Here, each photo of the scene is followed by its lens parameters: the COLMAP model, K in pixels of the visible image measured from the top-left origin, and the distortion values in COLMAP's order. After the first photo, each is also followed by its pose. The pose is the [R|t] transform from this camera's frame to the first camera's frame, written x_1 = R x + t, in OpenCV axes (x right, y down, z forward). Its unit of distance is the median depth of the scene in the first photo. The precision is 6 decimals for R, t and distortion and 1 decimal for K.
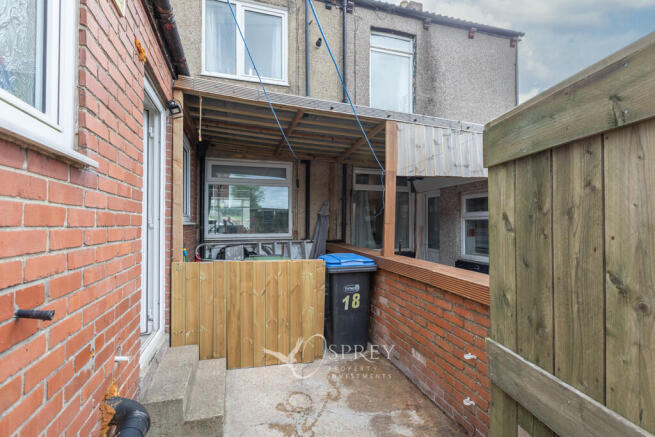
lens RADIAL K [[310.7, 0, 323.0], [0, 310.7, 219.9], [0, 0, 1]] dist [0.006612, 0.000430]
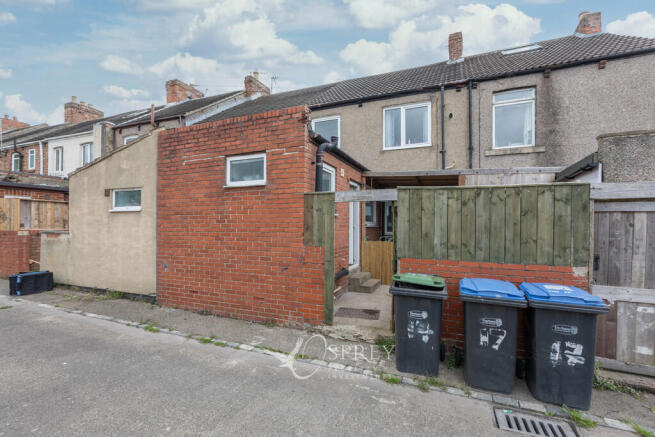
lens RADIAL K [[310.7, 0, 324.6], [0, 310.7, 221.7], [0, 0, 1]] dist [0.006612, 0.000430]
pose [[0.774883, 0.004499, -0.632089, 0.506212], [-0.002398, 0.999988, 0.004179, -0.020380], [0.632100, -0.001723, 0.774885, -0.675813]]
